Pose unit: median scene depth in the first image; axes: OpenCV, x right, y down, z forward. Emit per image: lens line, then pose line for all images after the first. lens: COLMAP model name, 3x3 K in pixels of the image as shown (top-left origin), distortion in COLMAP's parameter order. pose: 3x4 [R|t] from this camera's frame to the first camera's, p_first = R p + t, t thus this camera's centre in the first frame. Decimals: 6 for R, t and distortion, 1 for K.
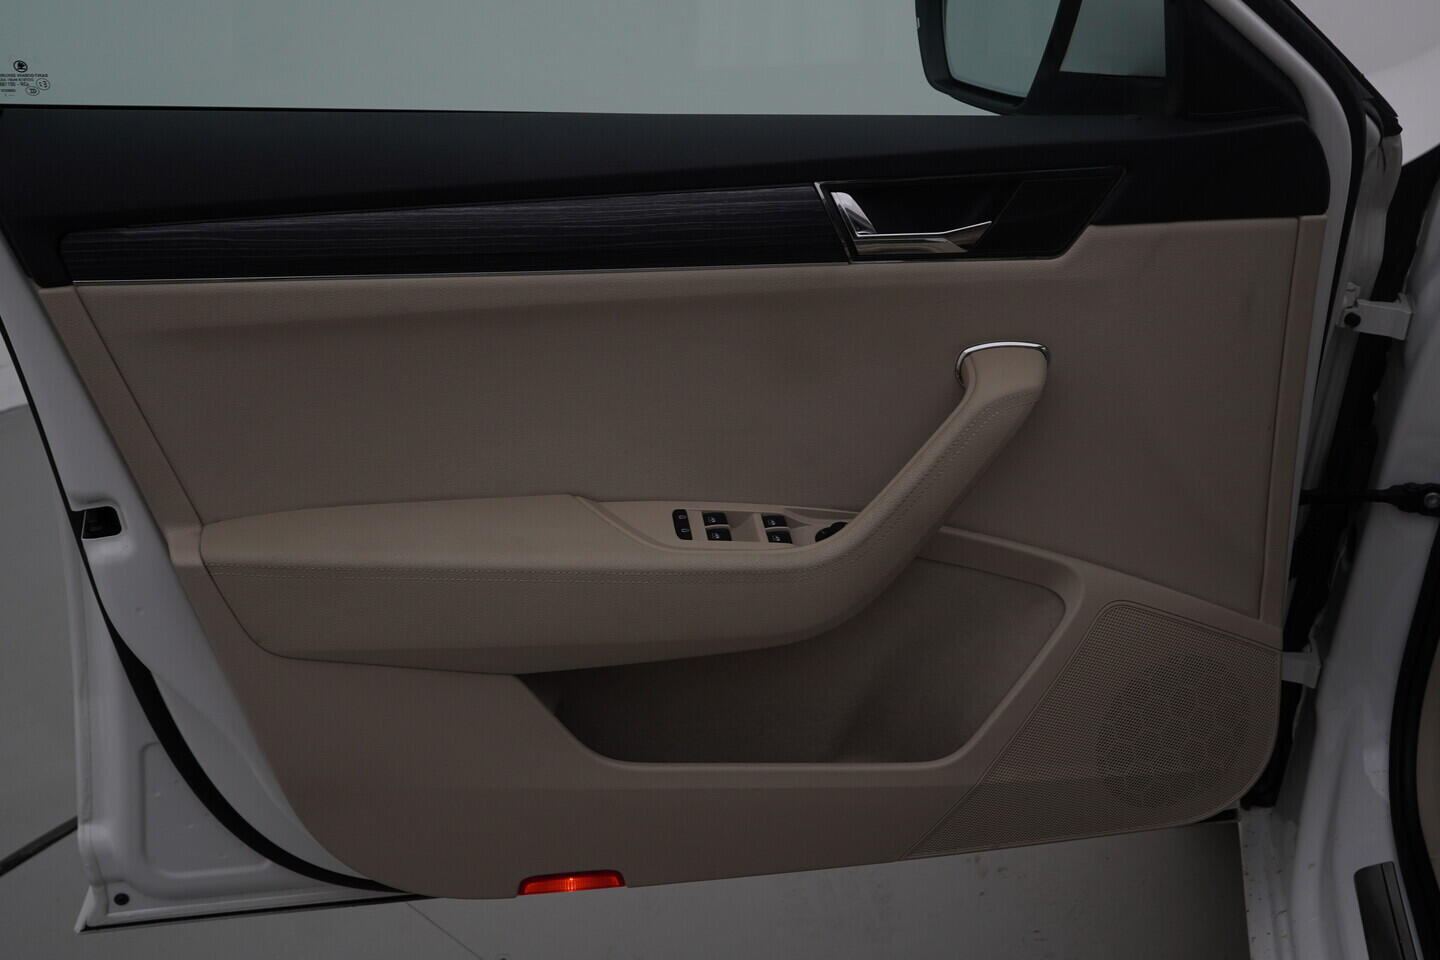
lens RADIAL K [[1463.0, 0, 724.3], [0, 1463.0, 476.2], [0, 0, 1]] dist [-0.001939, 0.015916]
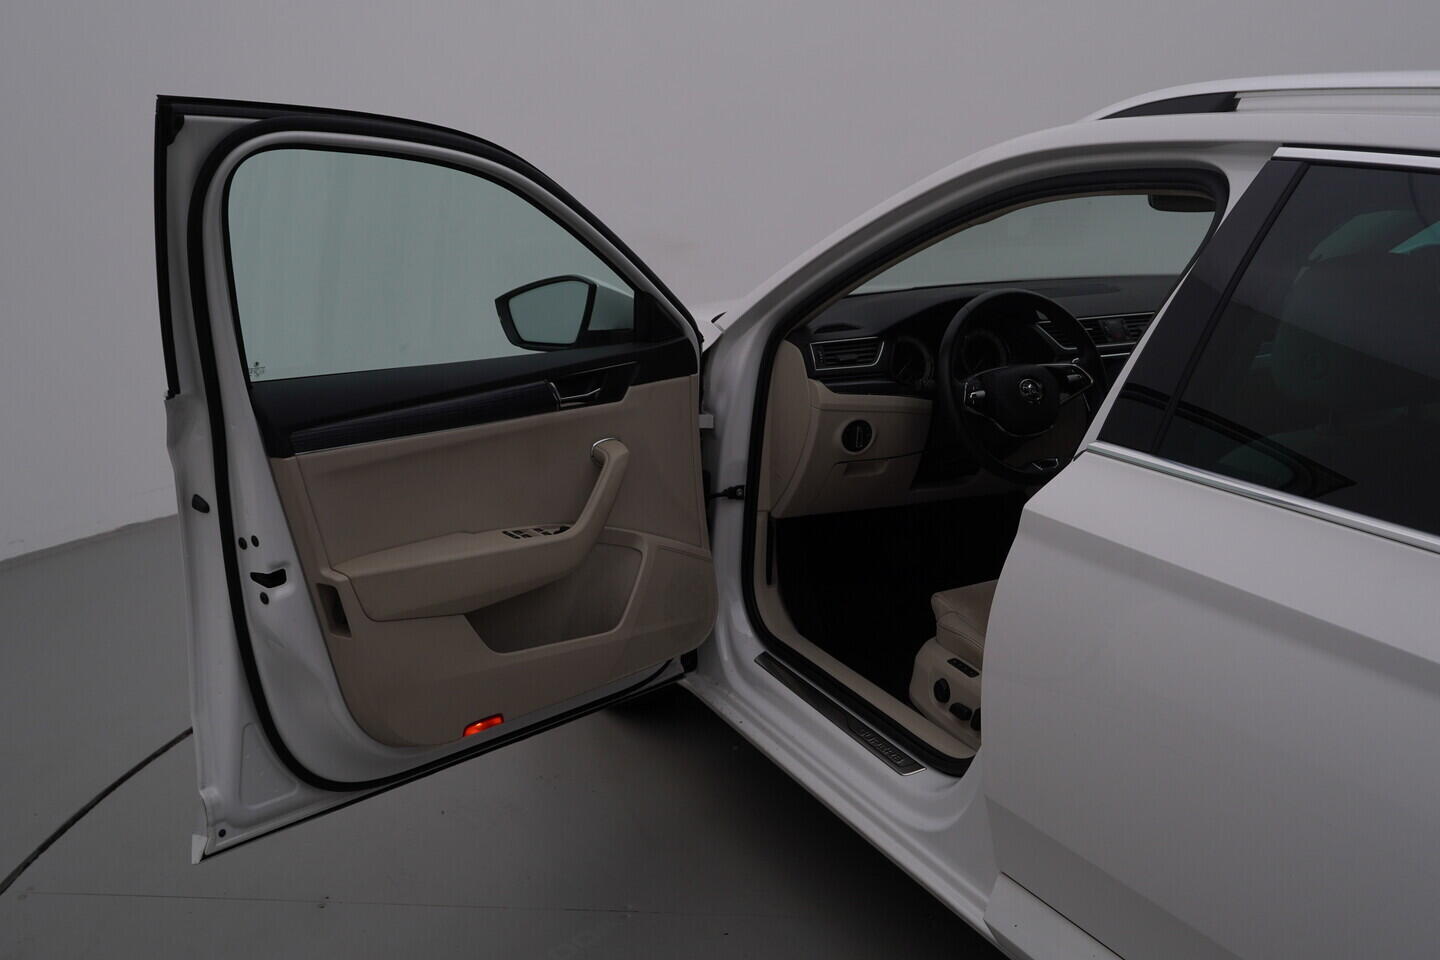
lens RADIAL K [[1463.0, 0, 724.3], [0, 1463.0, 476.2], [0, 0, 1]] dist [-0.001939, 0.015916]
pose [[0.773549, -0.151790, 0.615290, -1.076939], [0.269258, 0.957622, -0.102273, 0.248744], [-0.573691, 0.244785, 0.781639, -0.910159]]
